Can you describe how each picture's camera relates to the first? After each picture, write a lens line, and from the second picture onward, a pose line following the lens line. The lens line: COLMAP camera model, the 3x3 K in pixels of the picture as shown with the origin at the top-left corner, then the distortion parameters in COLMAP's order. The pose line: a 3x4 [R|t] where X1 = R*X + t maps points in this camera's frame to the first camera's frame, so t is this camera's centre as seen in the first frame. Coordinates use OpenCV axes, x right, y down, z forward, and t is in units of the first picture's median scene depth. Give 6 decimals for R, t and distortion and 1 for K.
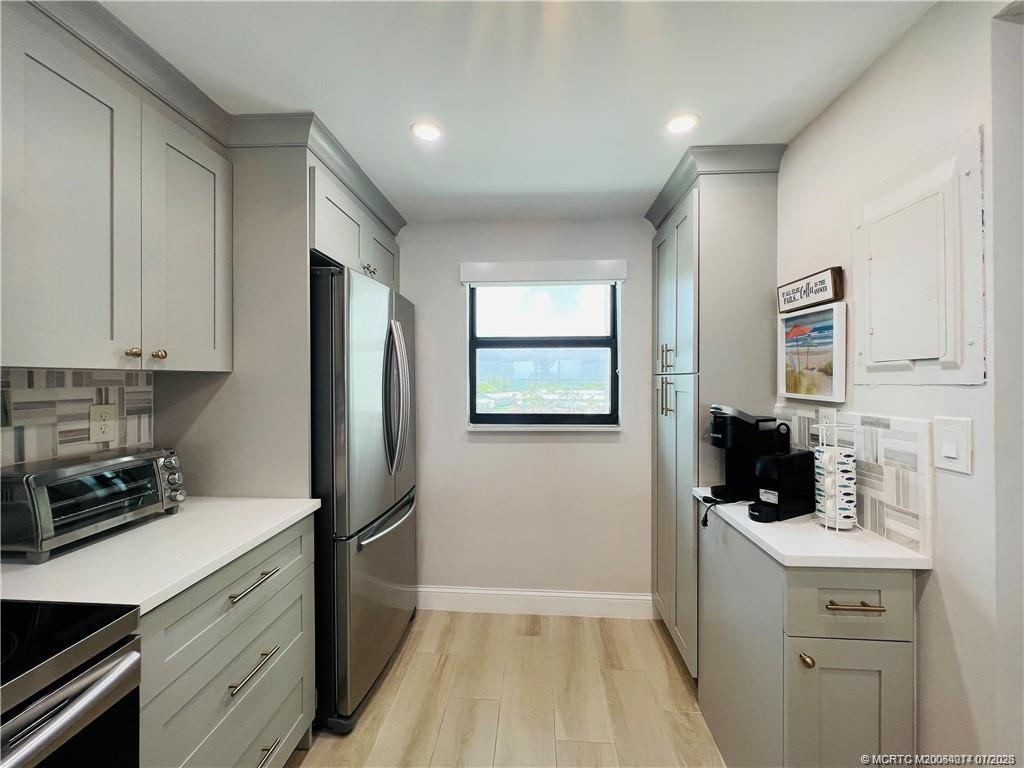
lens RADIAL K [[410.8, 0, 512.7], [0, 410.8, 379.6], [0, 0, 1]] dist [-0.003407, 0.001108]
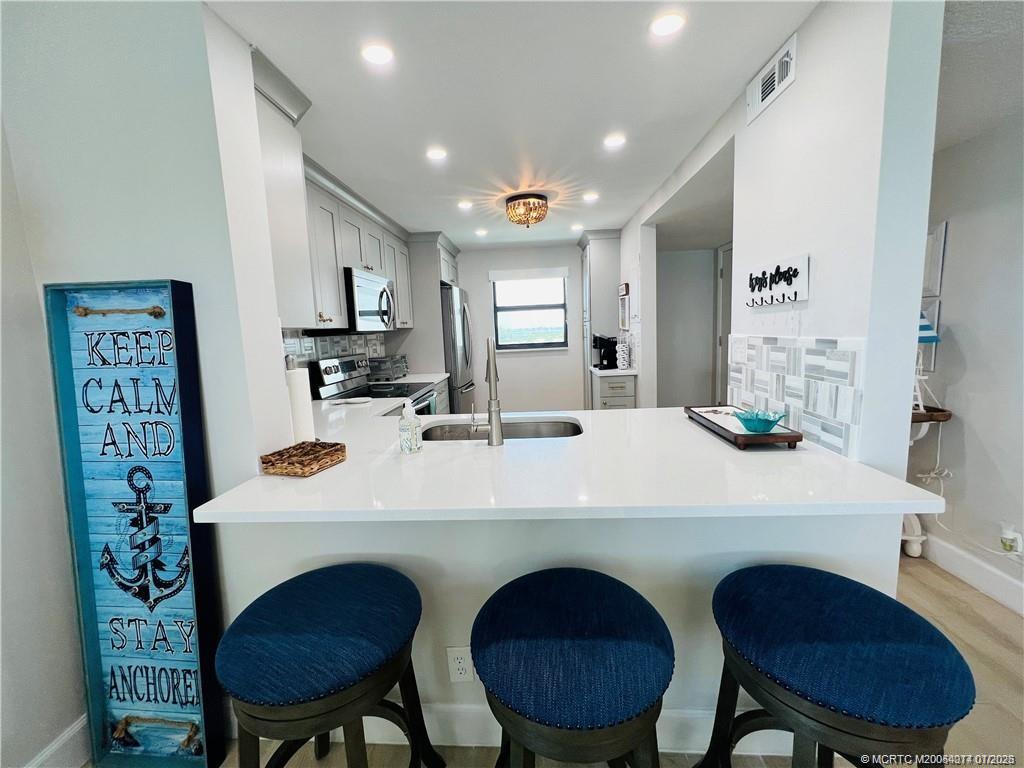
lens RADIAL K [[410.8, 0, 507.1], [0, 410.8, 379.8], [0, 0, 1]] dist [-0.003407, 0.001108]
pose [[0.999165, -0.038486, -0.013681, -0.039023], [0.039850, 0.992004, 0.119750, 0.019430], [0.008963, -0.120195, 0.992710, -1.577444]]
